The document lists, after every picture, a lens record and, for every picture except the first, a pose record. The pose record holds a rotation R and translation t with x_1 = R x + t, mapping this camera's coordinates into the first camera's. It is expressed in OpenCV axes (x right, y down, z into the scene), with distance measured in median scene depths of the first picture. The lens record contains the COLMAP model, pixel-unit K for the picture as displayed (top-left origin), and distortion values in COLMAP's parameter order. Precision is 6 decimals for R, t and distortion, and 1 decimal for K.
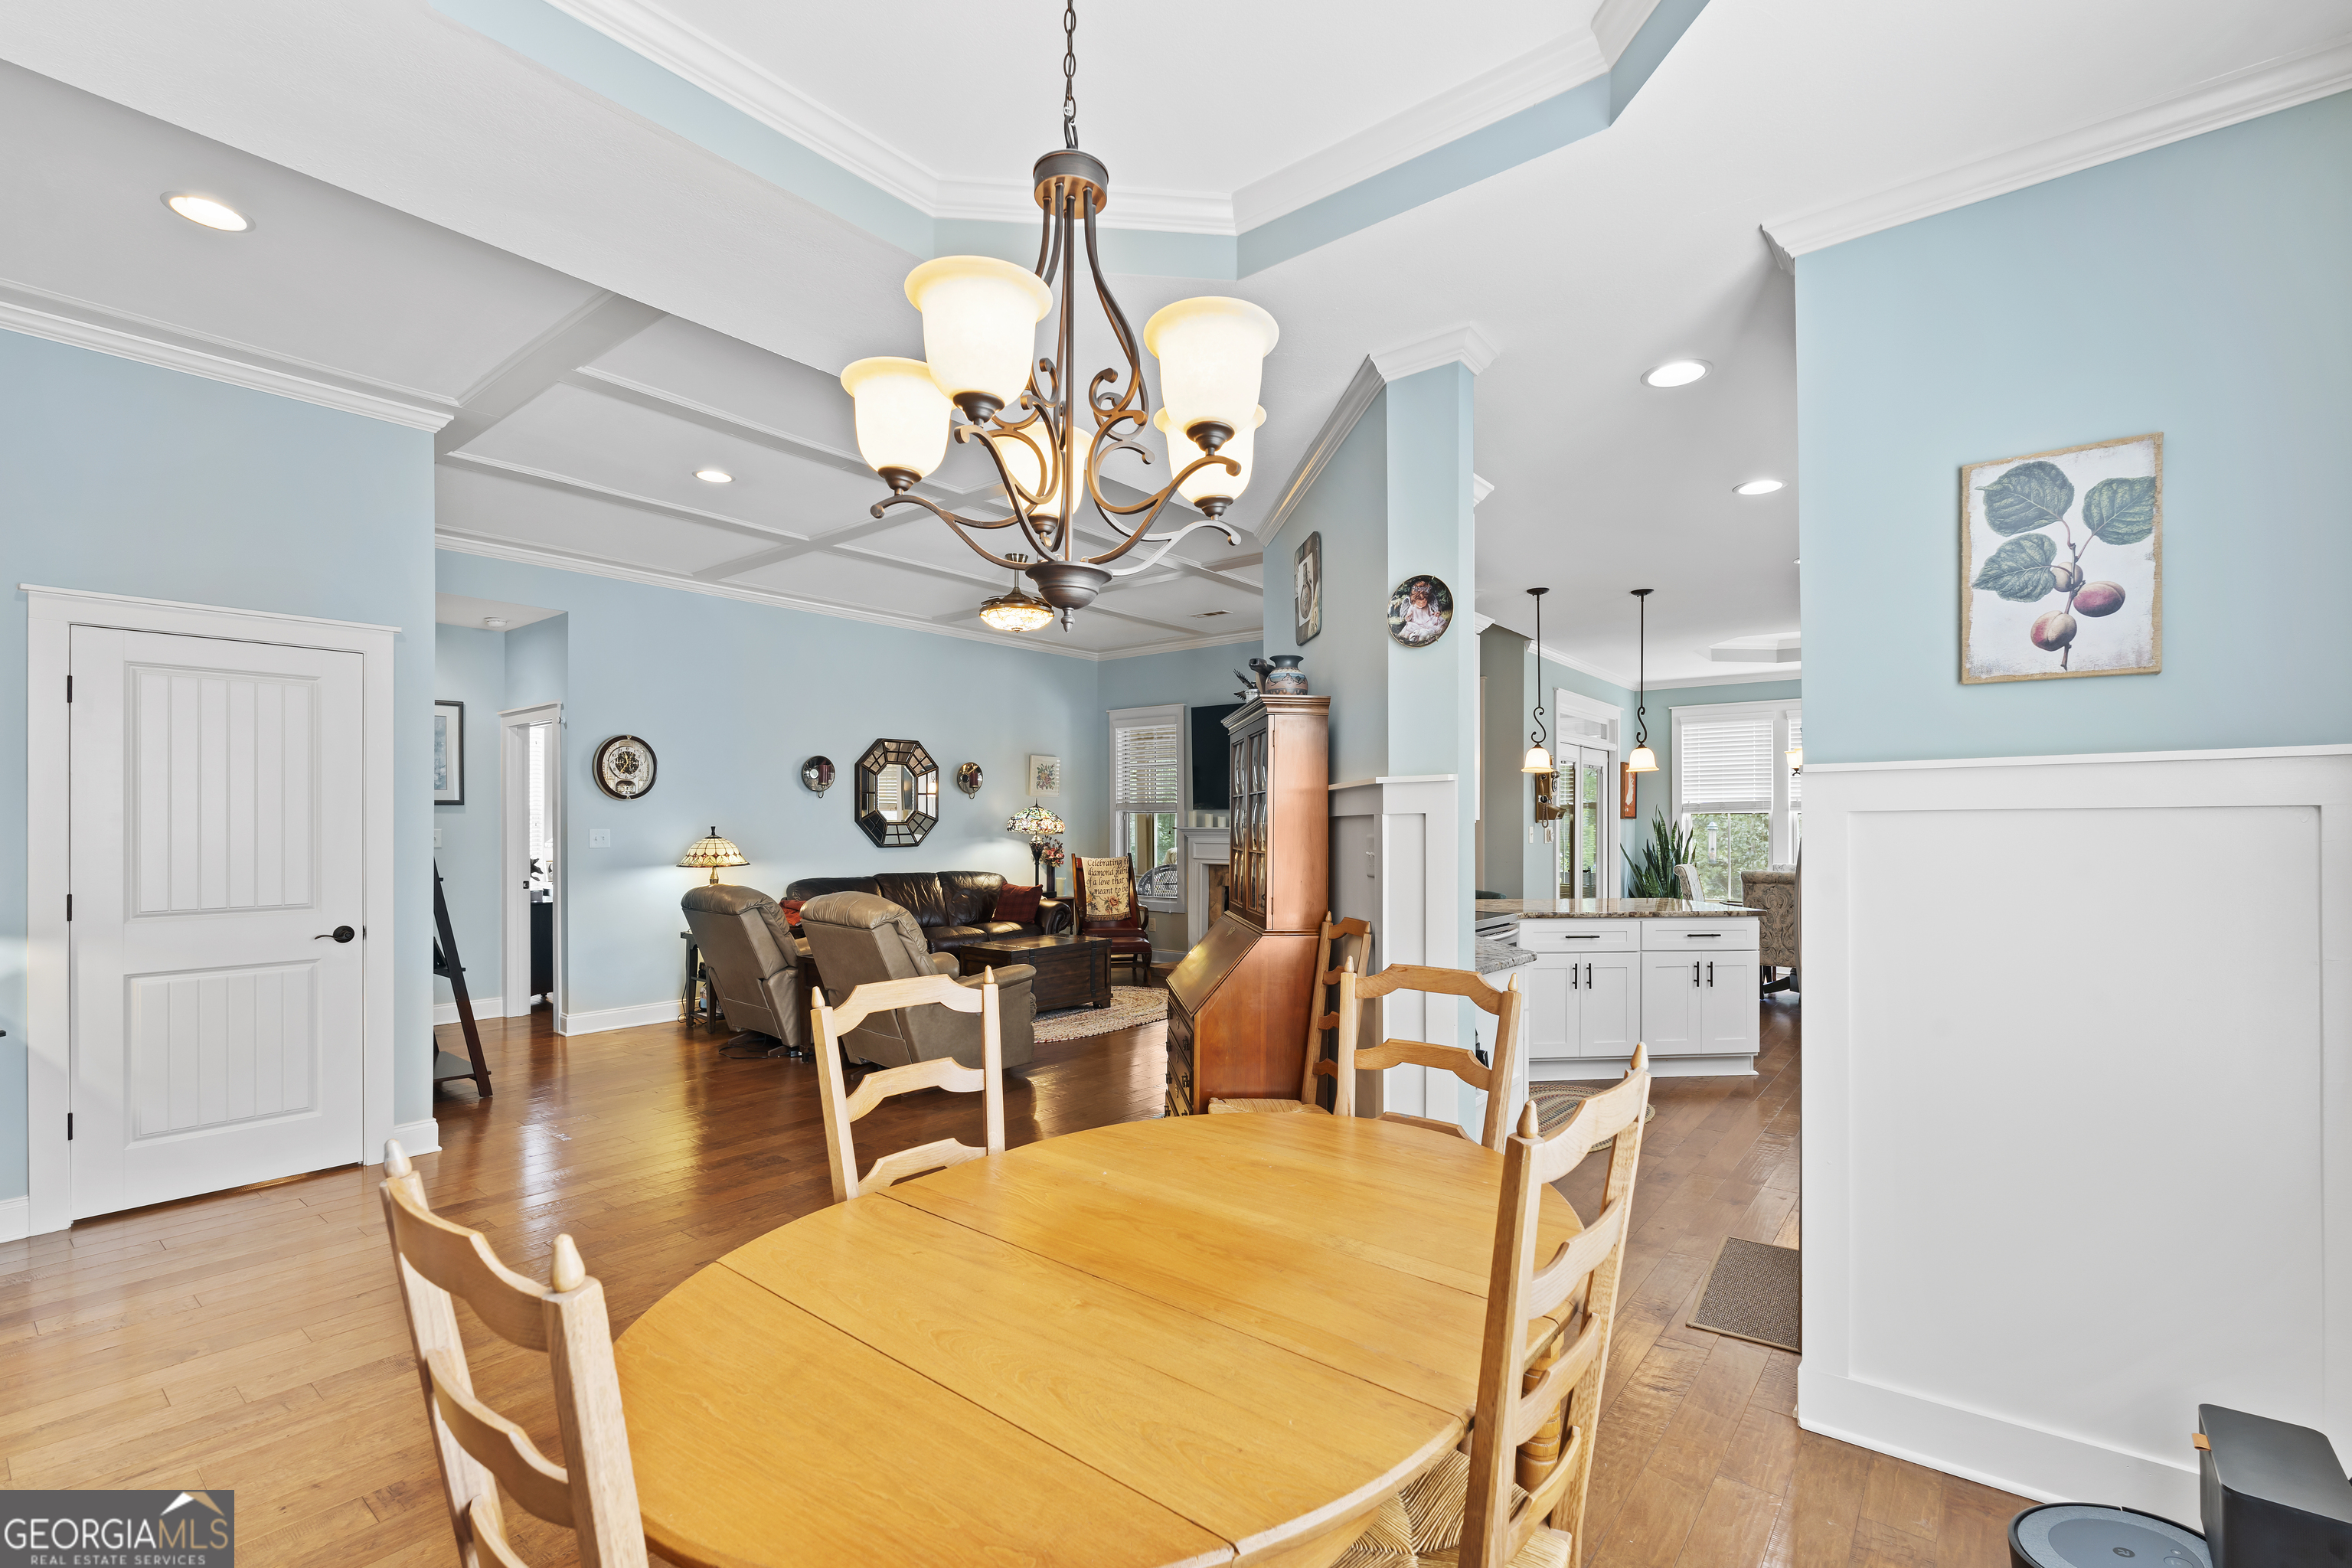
lens RADIAL K [[1032.8, 0, 1189.1], [0, 1032.8, 800.8], [0, 0, 1]] dist [-0.003901, 0.000165]
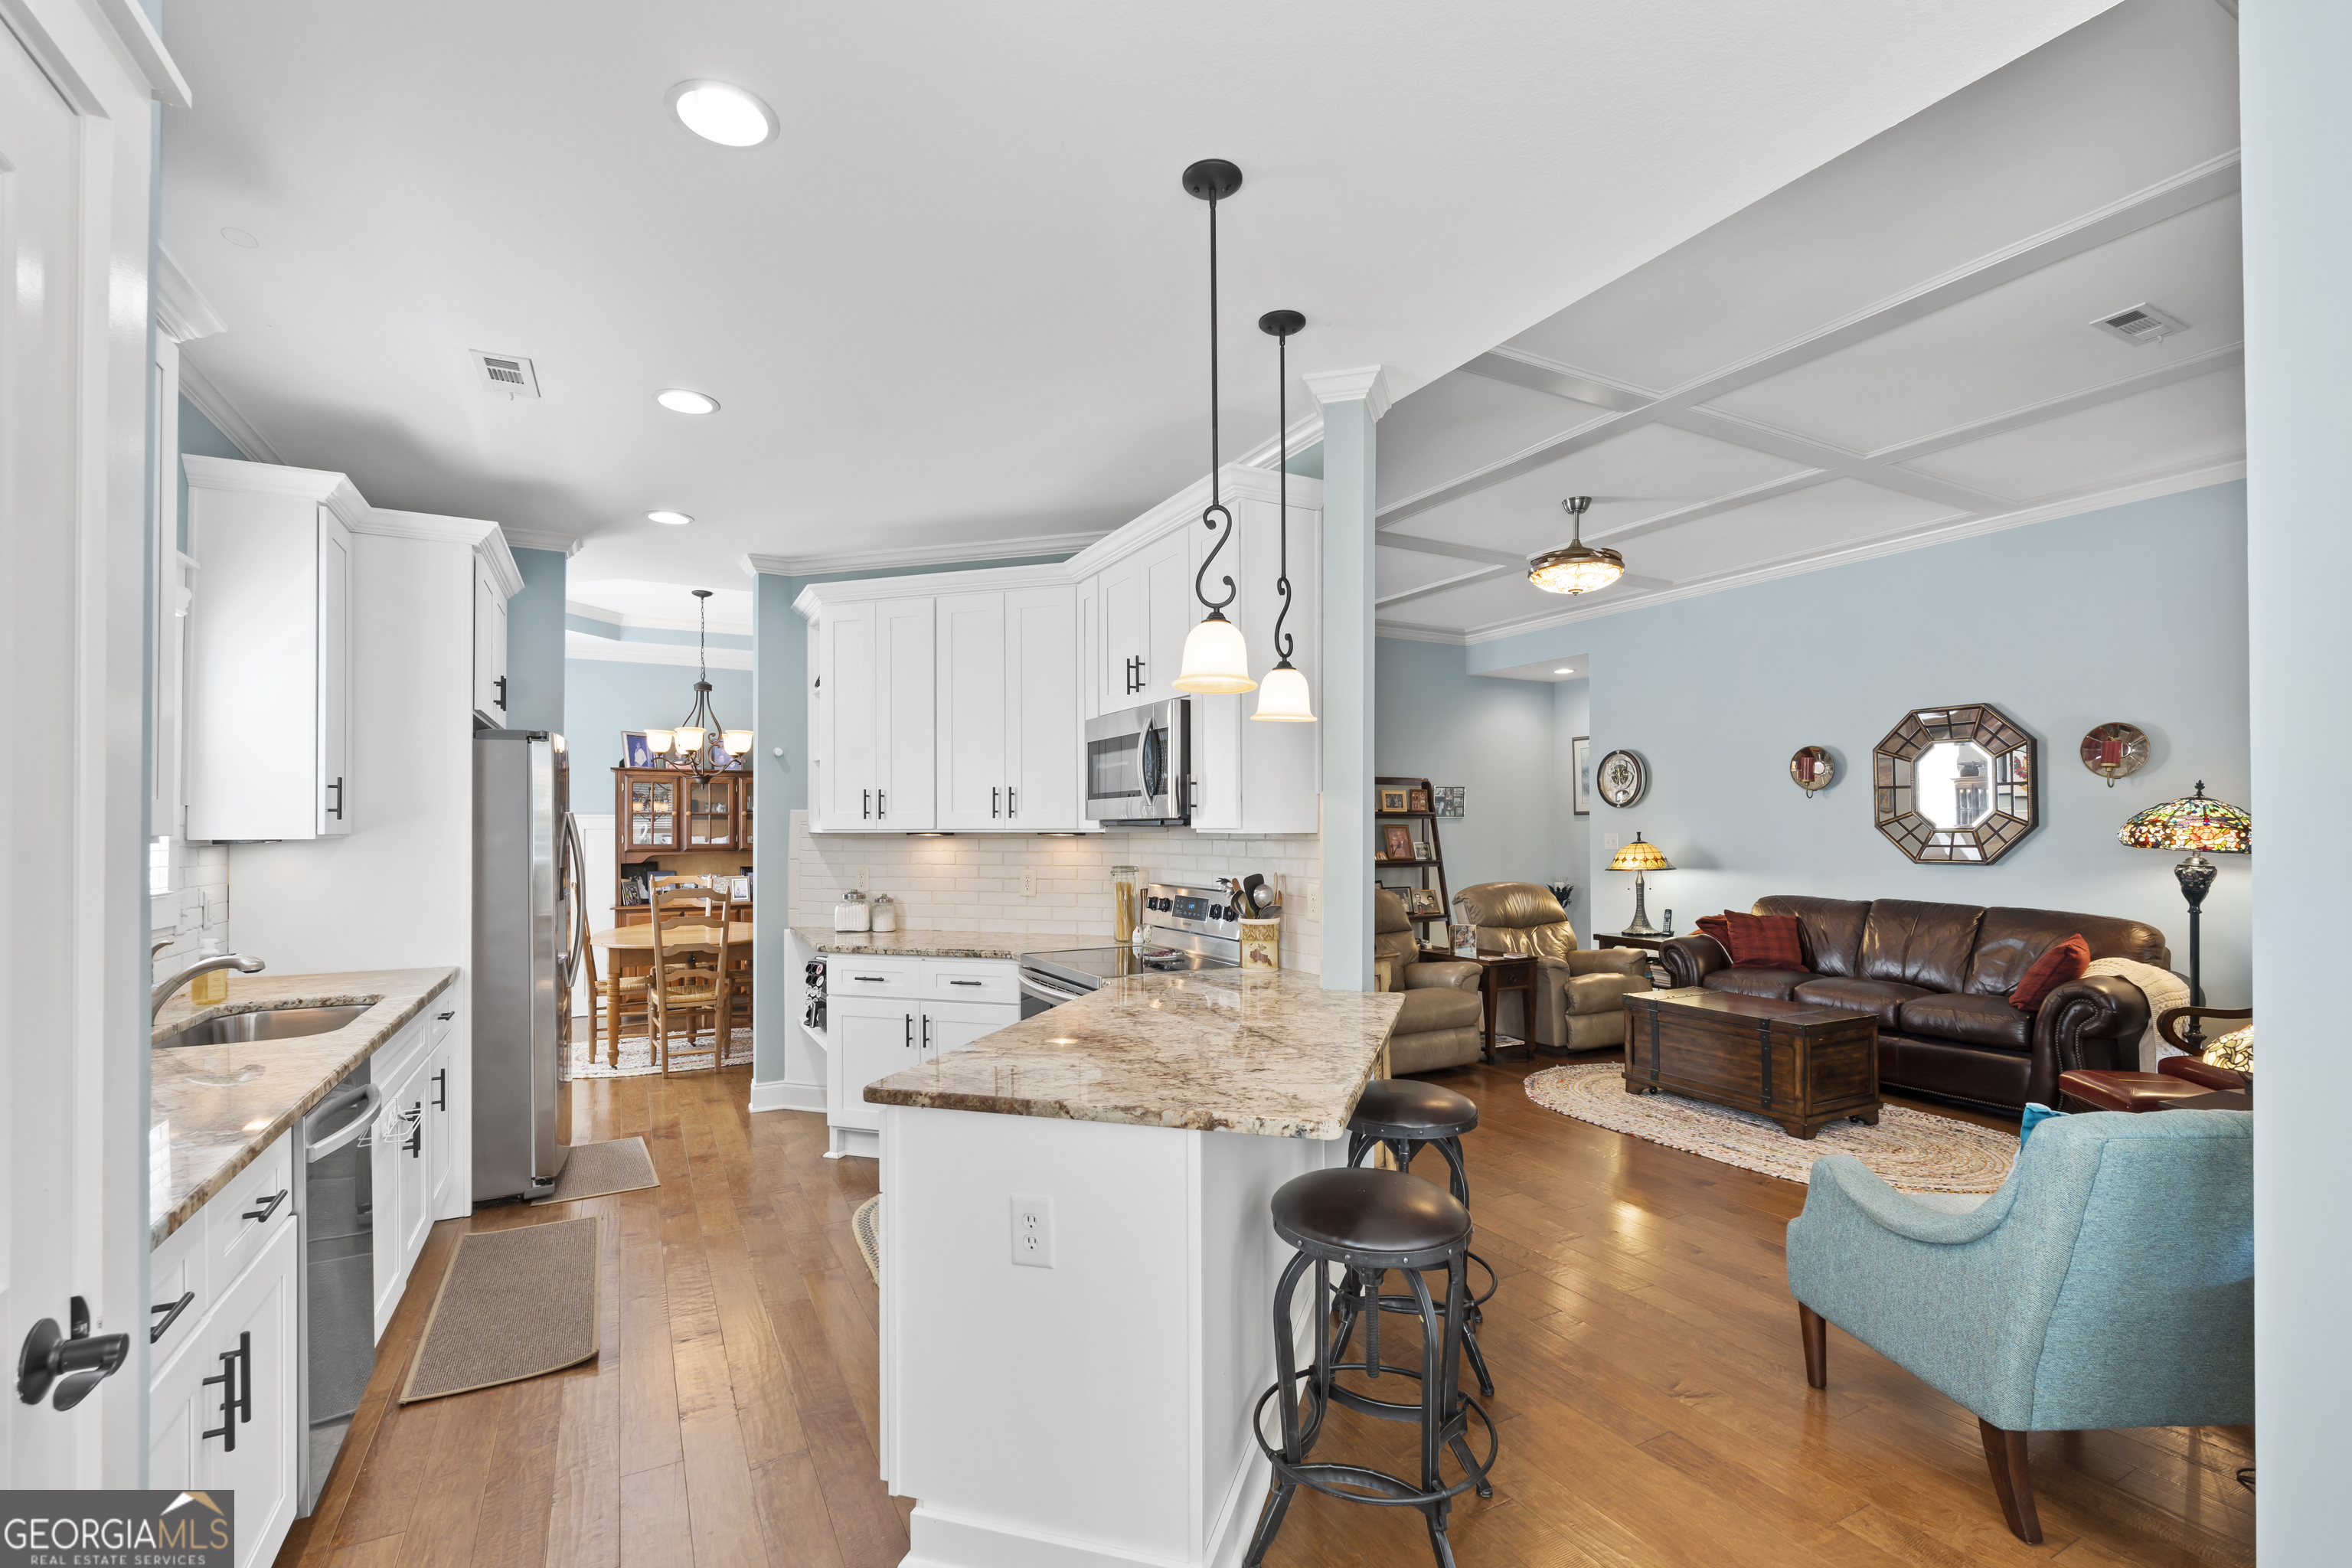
lens RADIAL K [[1032.8, 0, 1176.3], [0, 1032.8, 819.2], [0, 0, 1]] dist [-0.003901, 0.000165]
pose [[-0.399387, -0.002987, -0.916778, 0.540798], [0.021071, 0.999701, -0.012437, 0.012393], [0.916540, -0.024285, -0.399204, 0.797495]]
